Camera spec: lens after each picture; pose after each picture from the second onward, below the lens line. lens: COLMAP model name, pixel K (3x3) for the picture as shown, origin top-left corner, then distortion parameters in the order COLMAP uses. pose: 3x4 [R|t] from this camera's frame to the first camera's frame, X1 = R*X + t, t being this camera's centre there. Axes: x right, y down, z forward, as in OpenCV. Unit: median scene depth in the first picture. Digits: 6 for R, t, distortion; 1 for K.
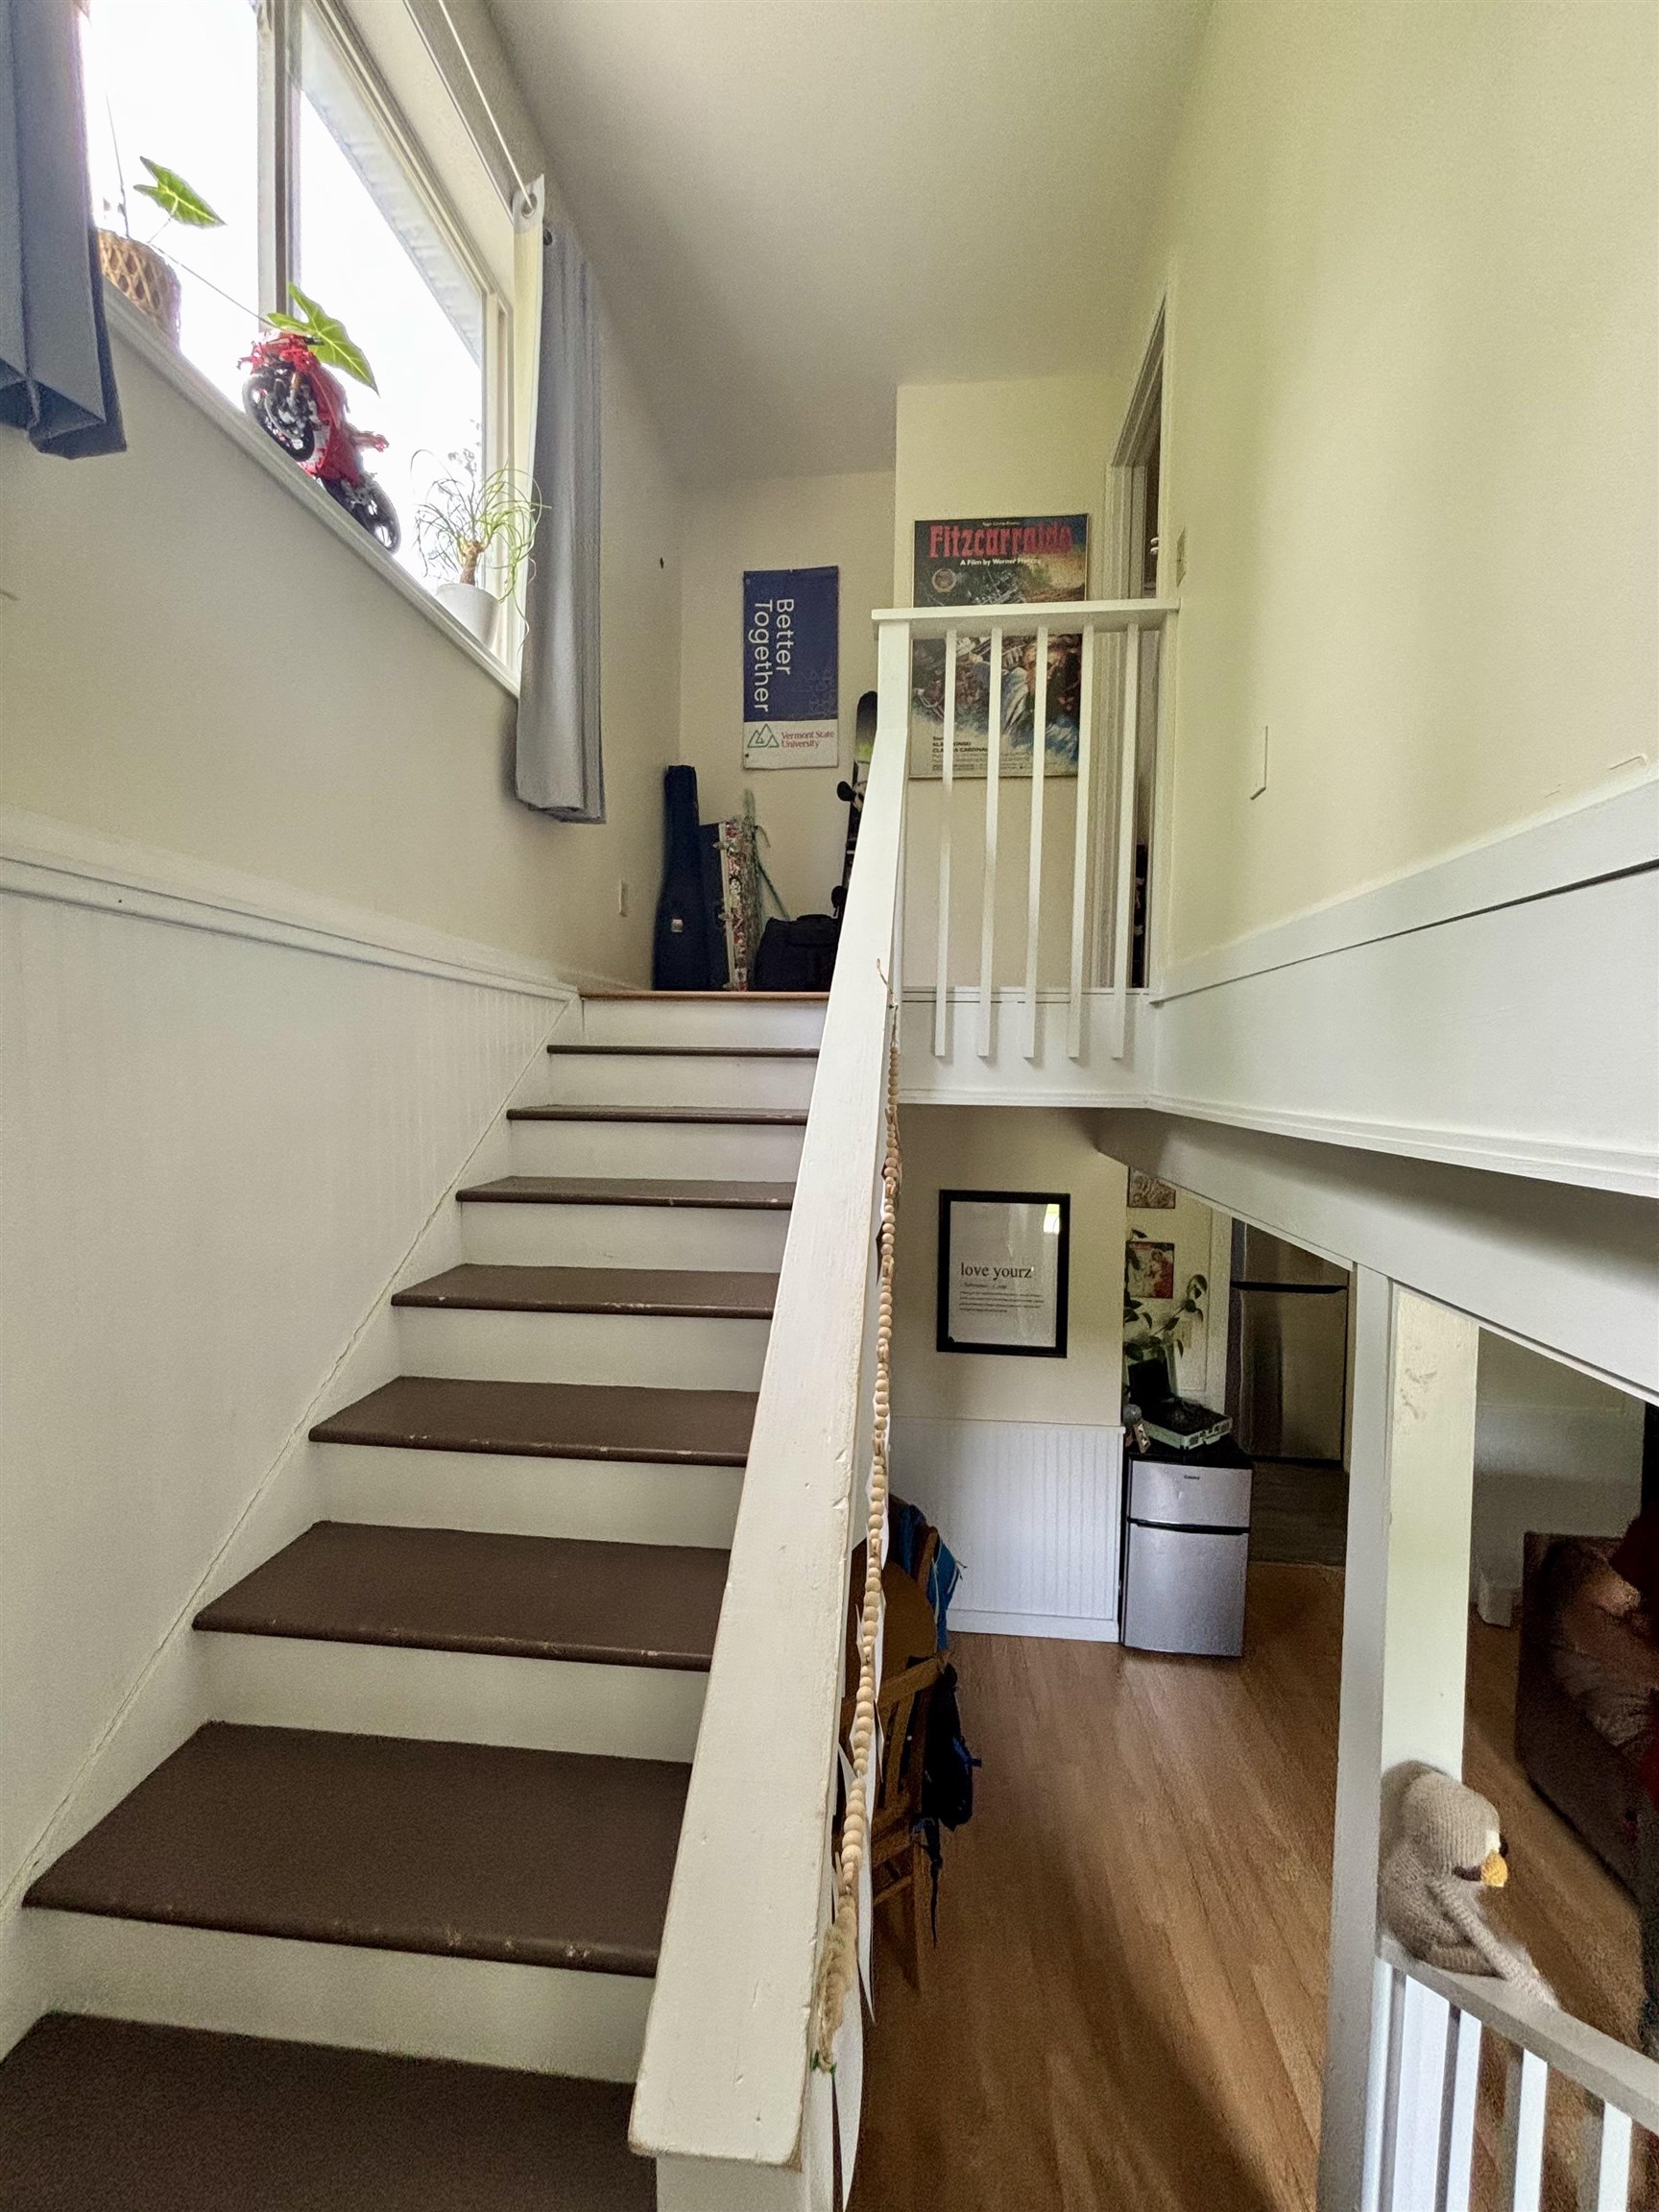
lens RADIAL K [[891.3, 0, 838.1], [0, 891.3, 1098.9], [0, 0, 1]] dist [0.000636, -0.000282]
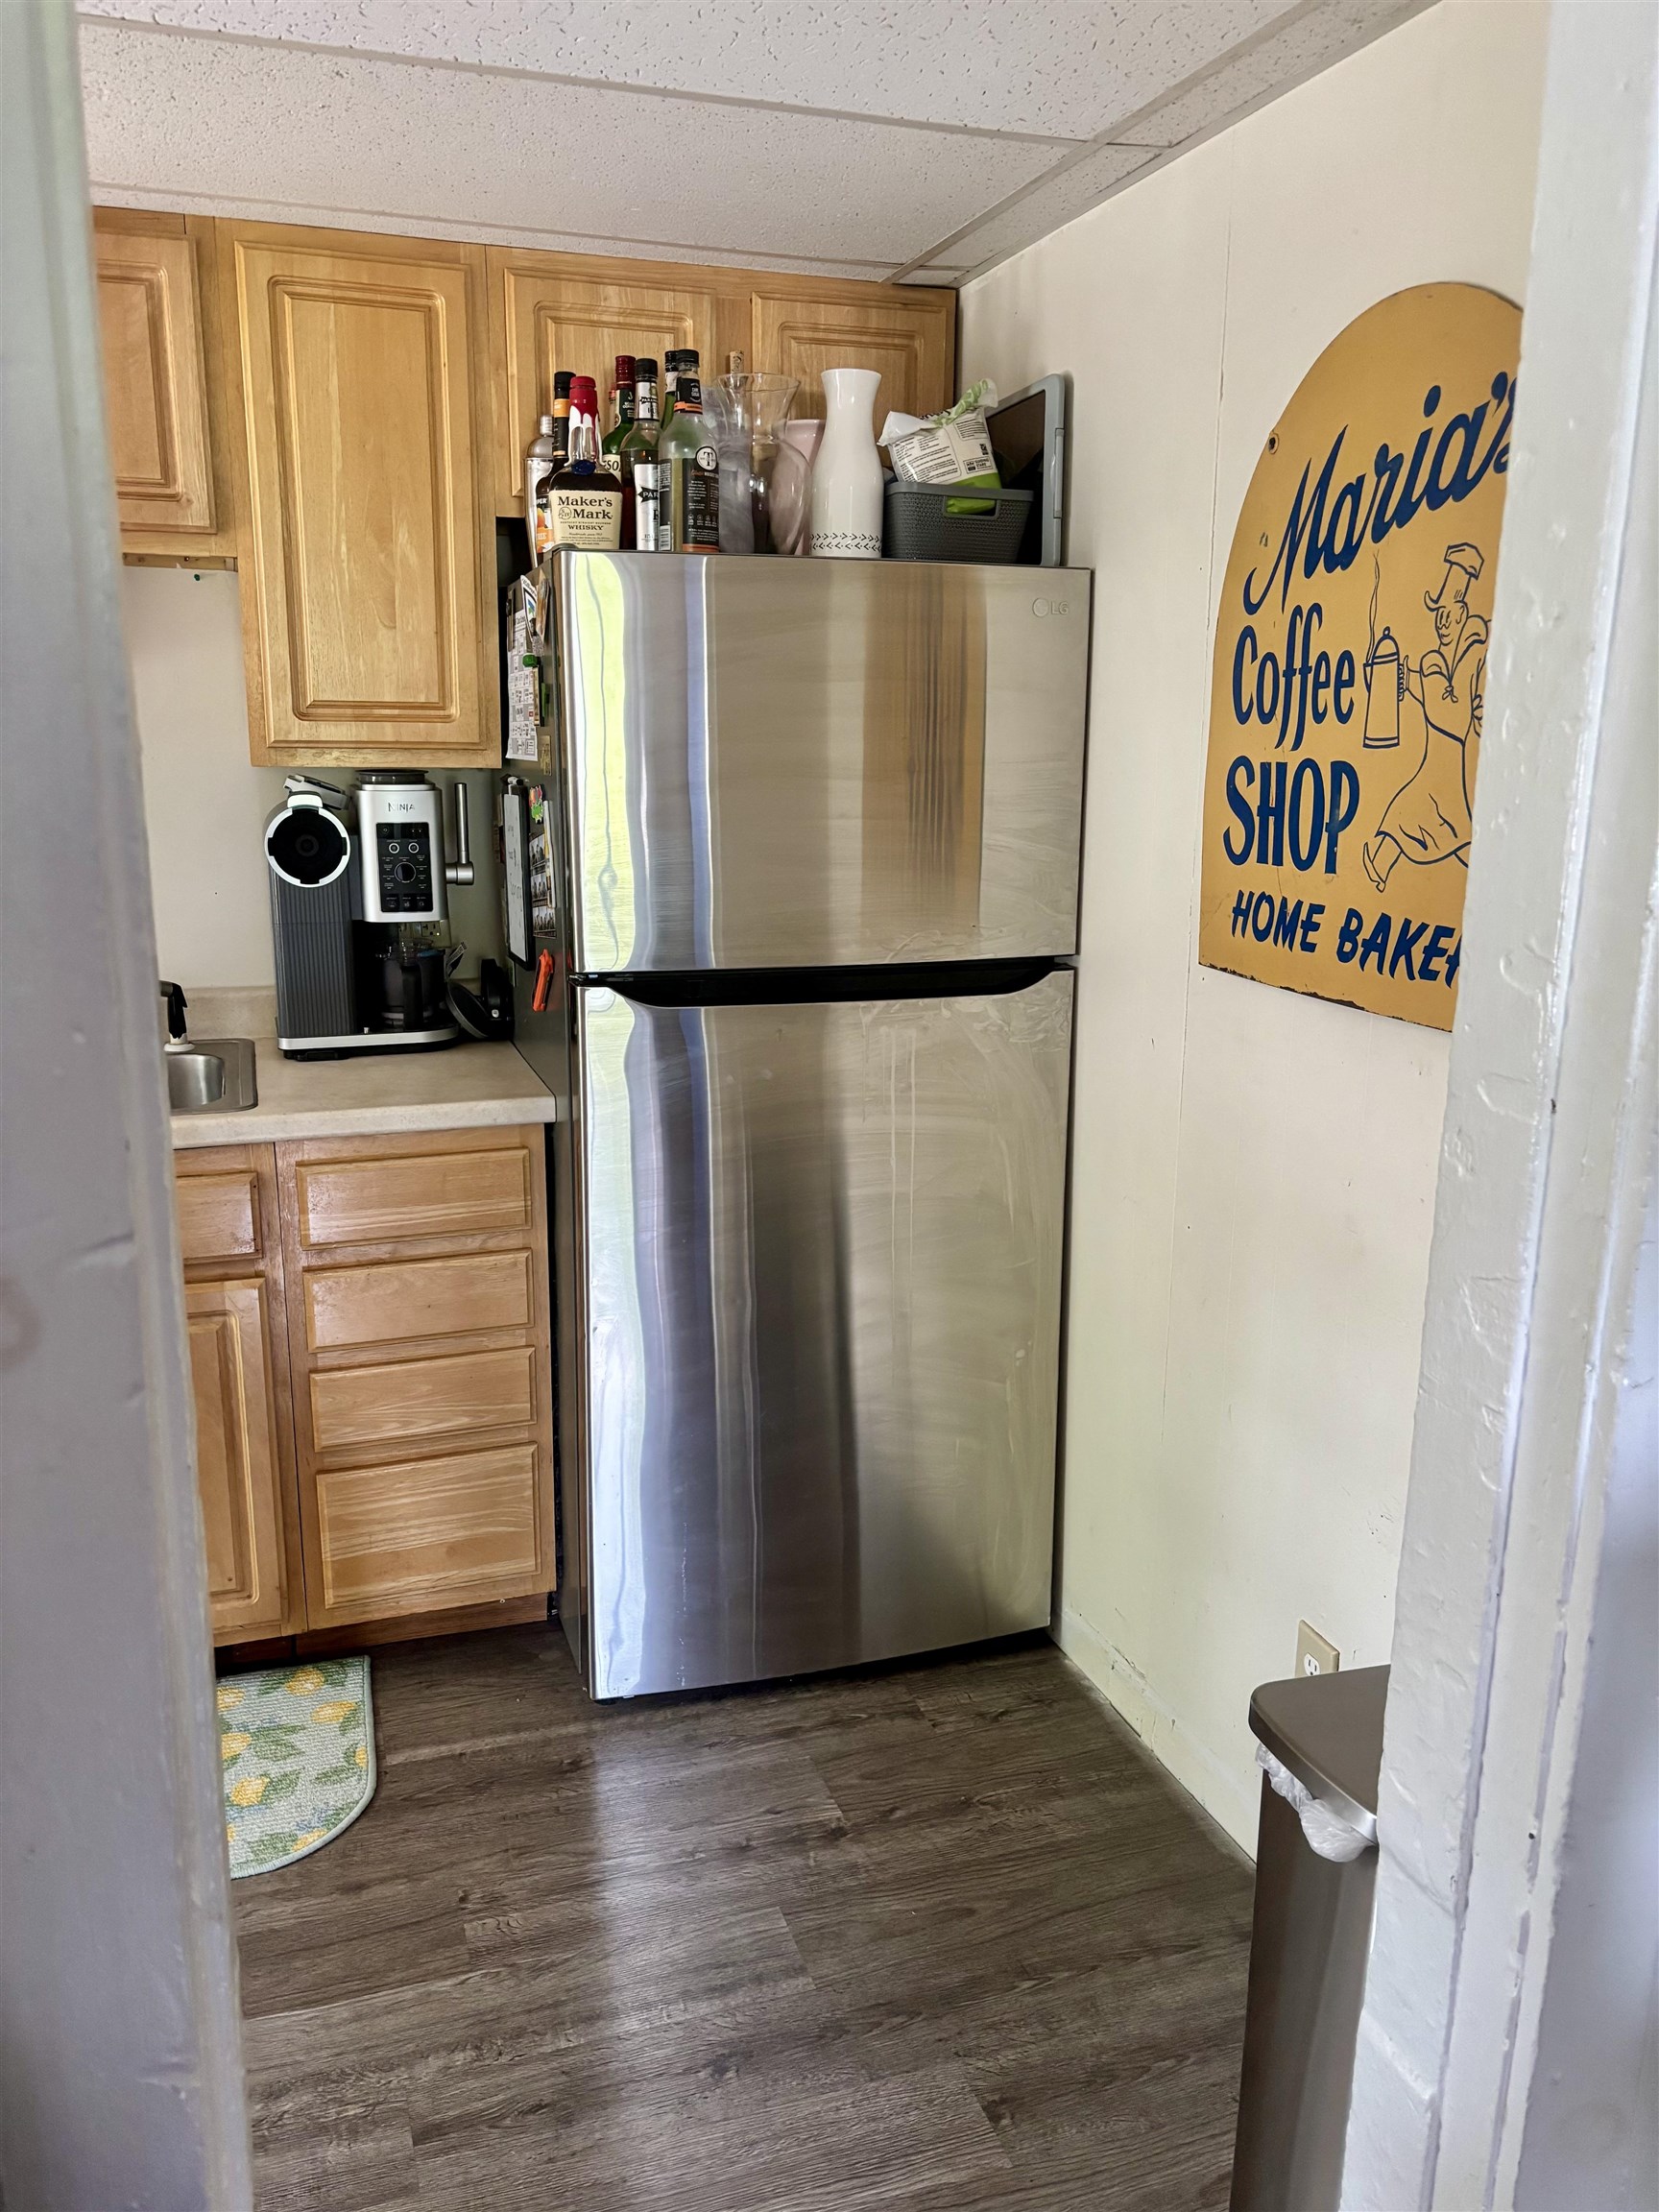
lens RADIAL K [[1668.0, 0, 827.1], [0, 1668.0, 1102.0], [0, 0, 1]] dist [0.005002, -0.000410]
pose [[0.913359, -0.105757, 0.393181, 0.435972], [0.027043, 0.979302, 0.200589, 0.210420], [-0.406257, -0.172577, 0.897314, 0.827609]]
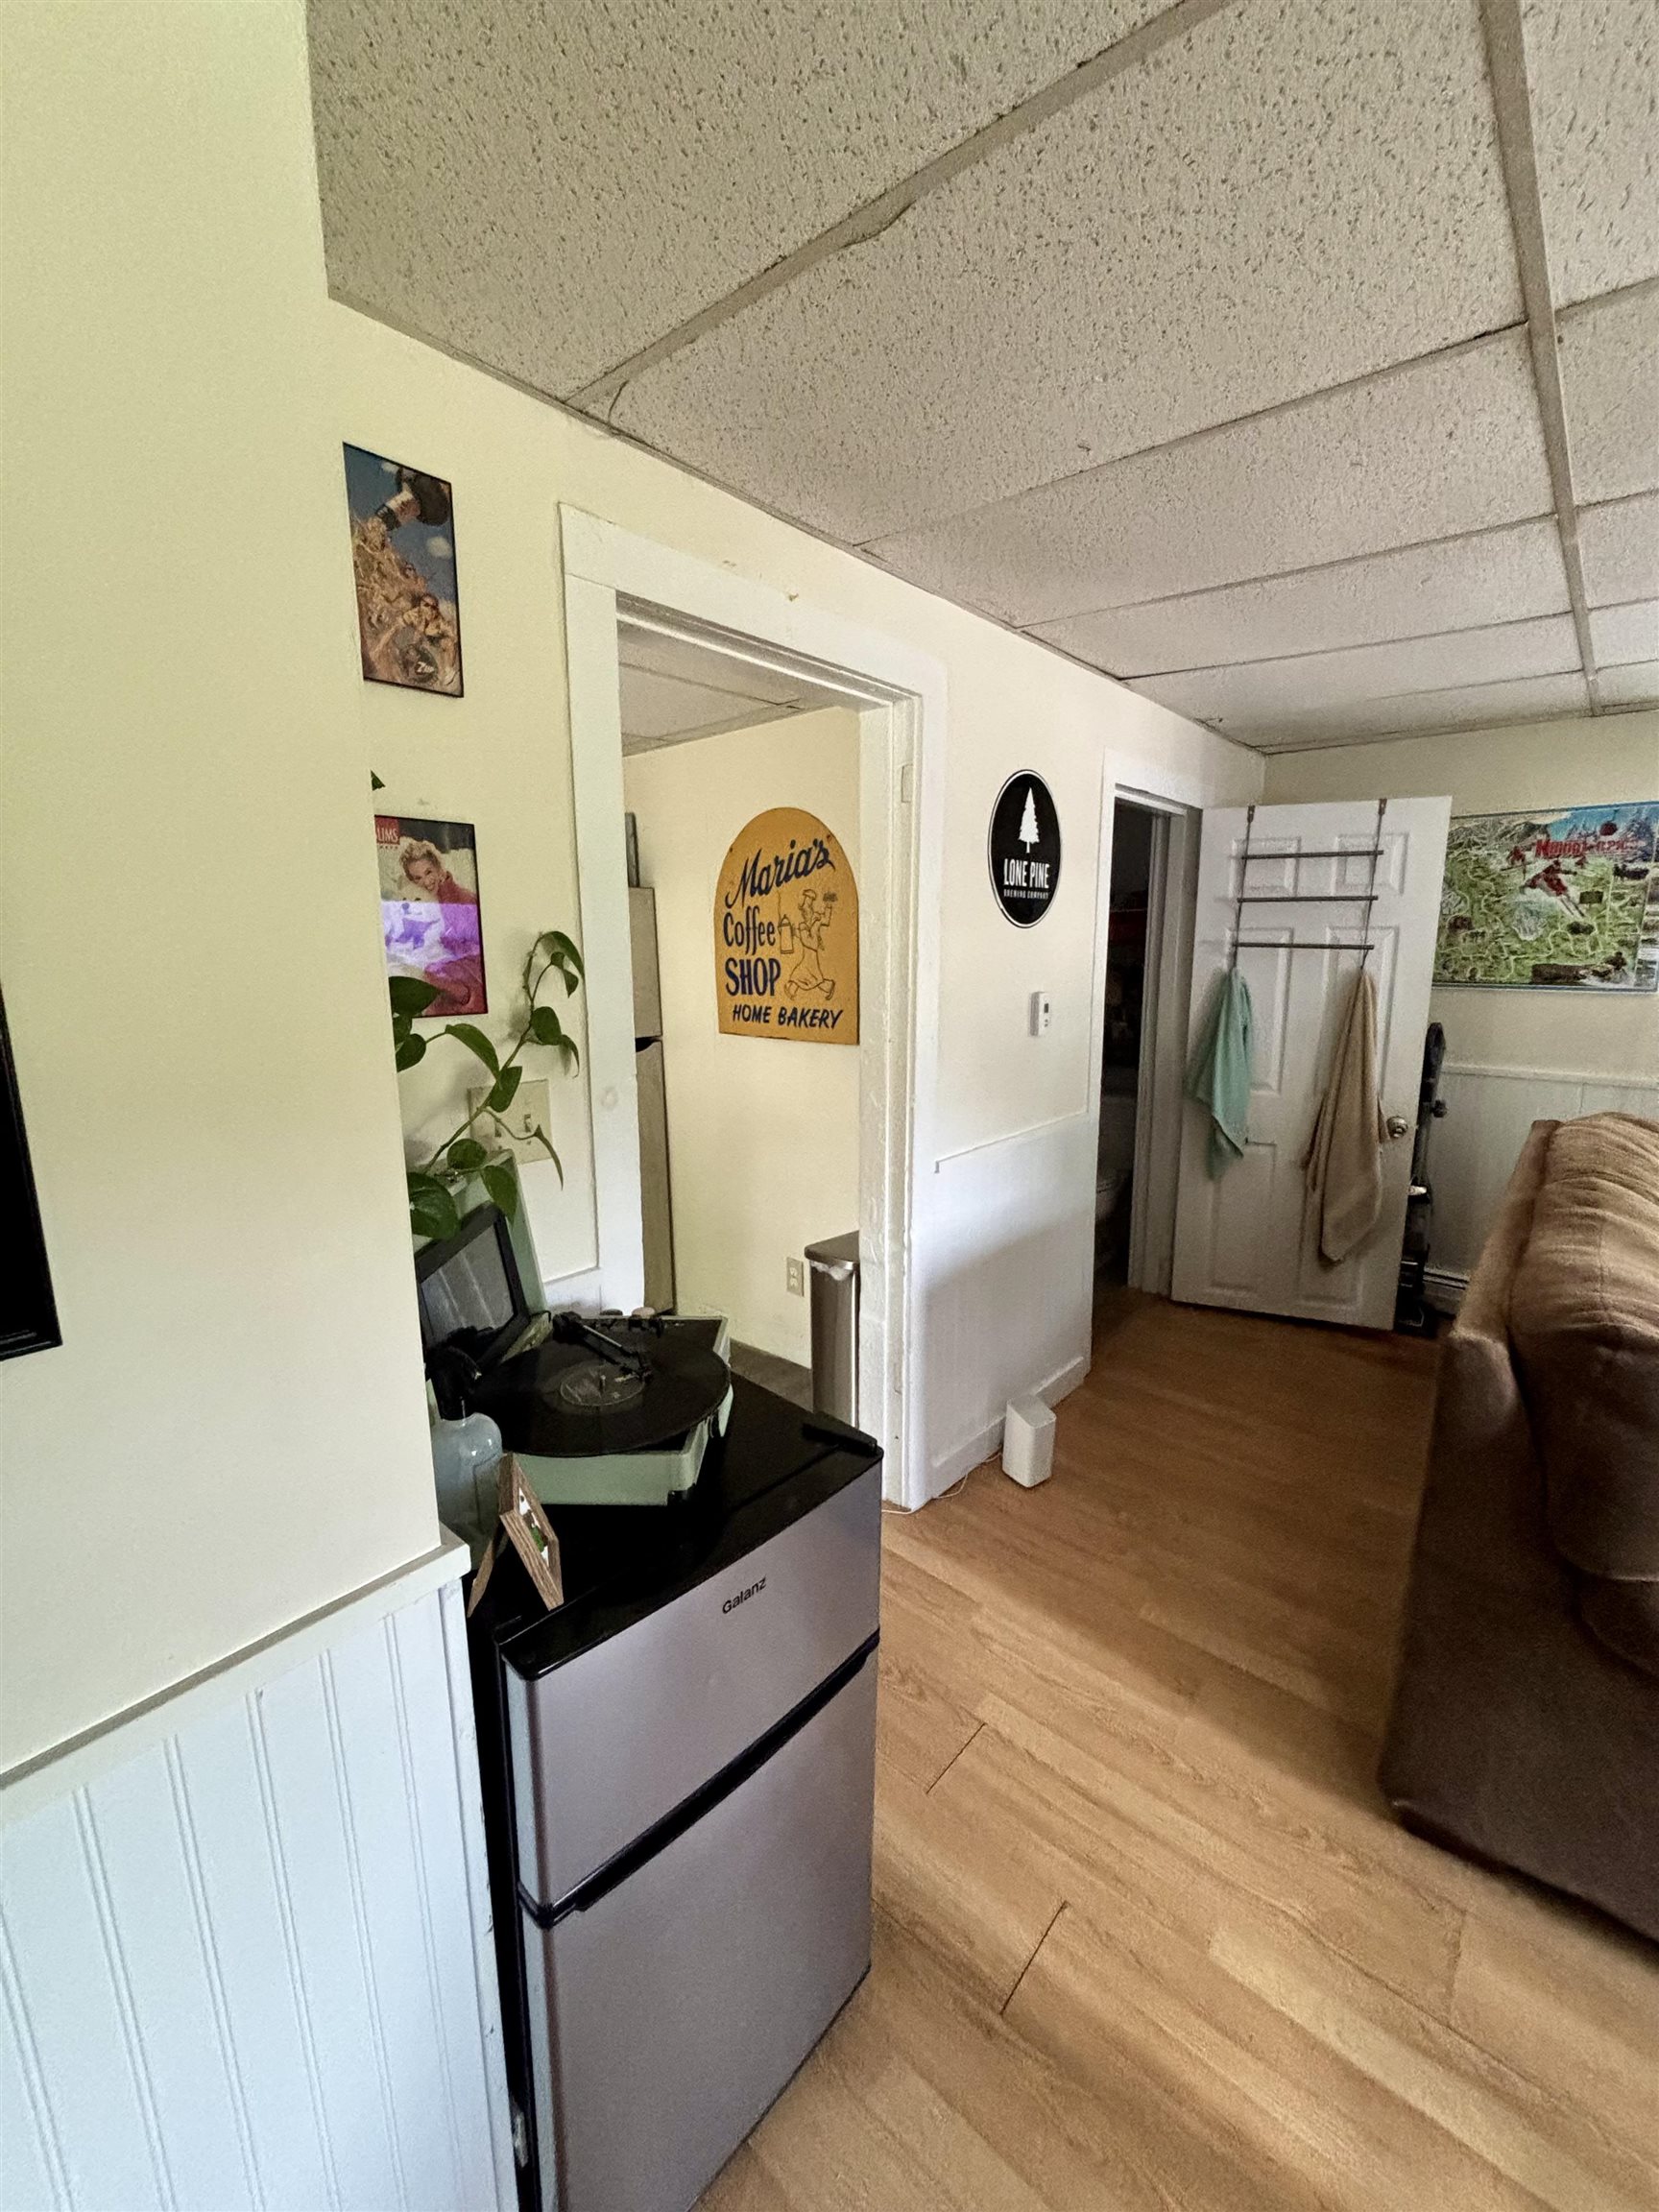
lens RADIAL K [[891.3, 0, 838.1], [0, 891.3, 1098.9], [0, 0, 1]] dist [0.000636, -0.000282]
pose [[0.586102, -0.162226, 0.793831, 0.198833], [0.045256, 0.984776, 0.167834, 0.207968], [-0.808972, -0.062442, 0.584521, 0.724370]]
